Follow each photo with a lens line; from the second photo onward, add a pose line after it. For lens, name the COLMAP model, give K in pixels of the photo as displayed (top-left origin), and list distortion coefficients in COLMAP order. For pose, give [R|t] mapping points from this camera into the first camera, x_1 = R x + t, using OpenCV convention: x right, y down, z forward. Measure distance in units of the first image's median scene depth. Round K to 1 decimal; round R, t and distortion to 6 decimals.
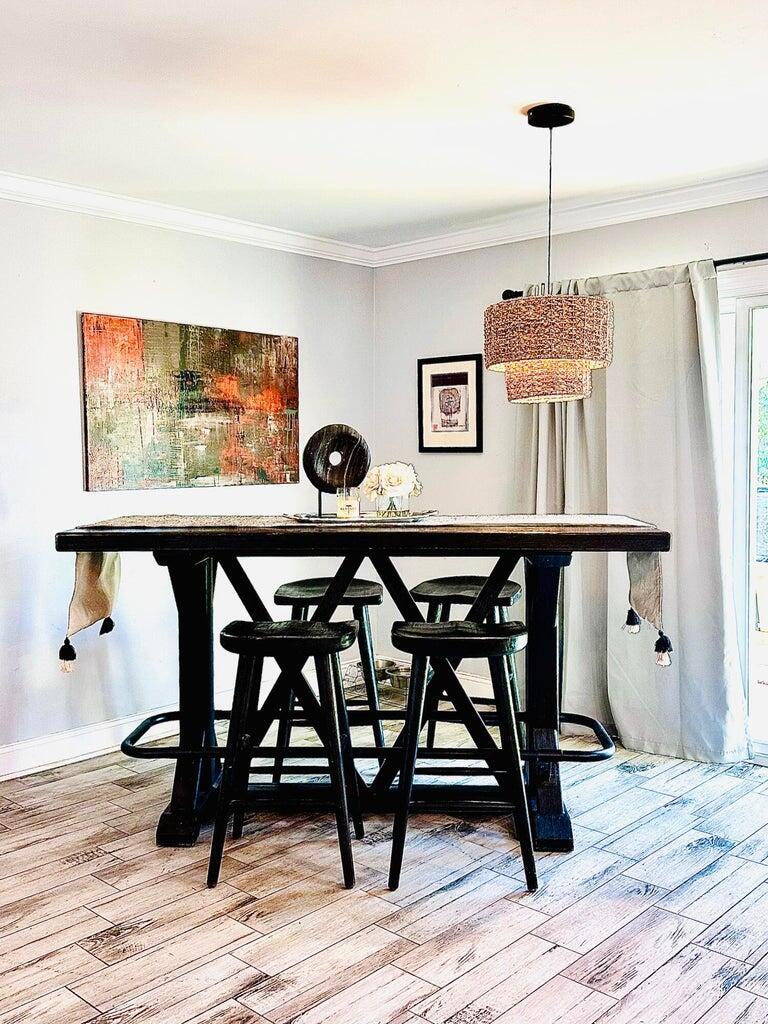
lens RADIAL K [[957.0, 0, 385.6], [0, 957.0, 515.6], [0, 0, 1]] dist [0.121705, 0.000000]
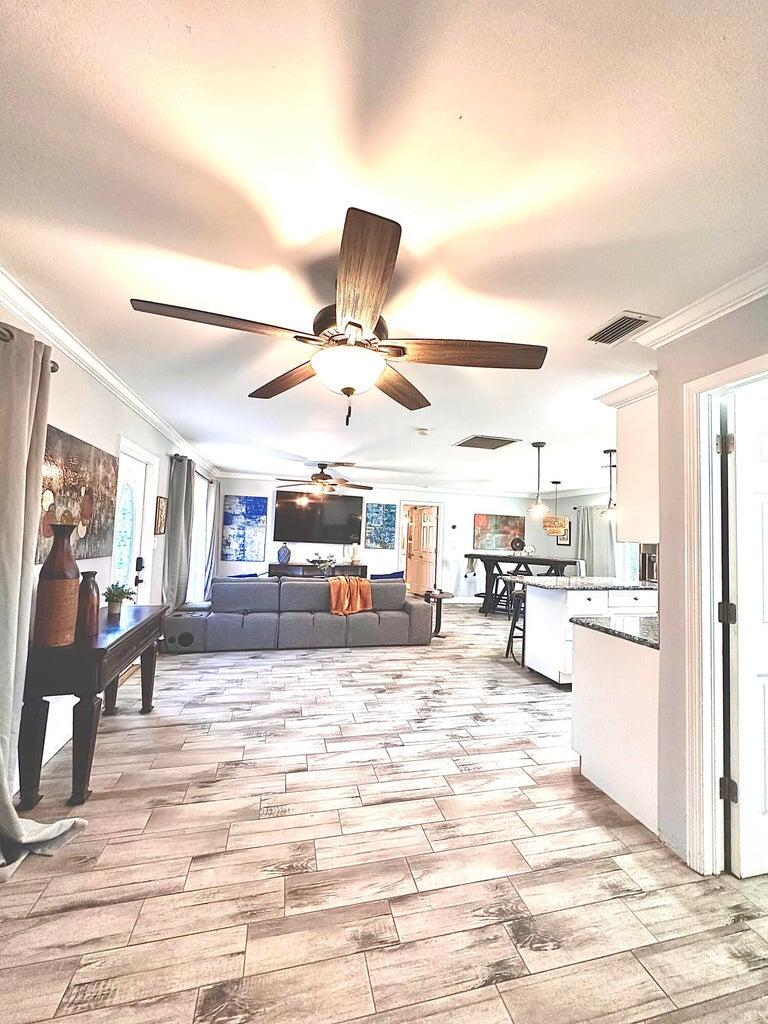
lens RADIAL K [[410.4, 0, 385.2], [0, 410.4, 514.9], [0, 0, 1]] dist [-0.005490, 0.001242]
pose [[0.837077, 0.012083, -0.546952, 0.542938], [-0.085993, 0.990234, -0.109731, 0.084494], [0.540285, 0.138887, 0.829941, -1.196808]]
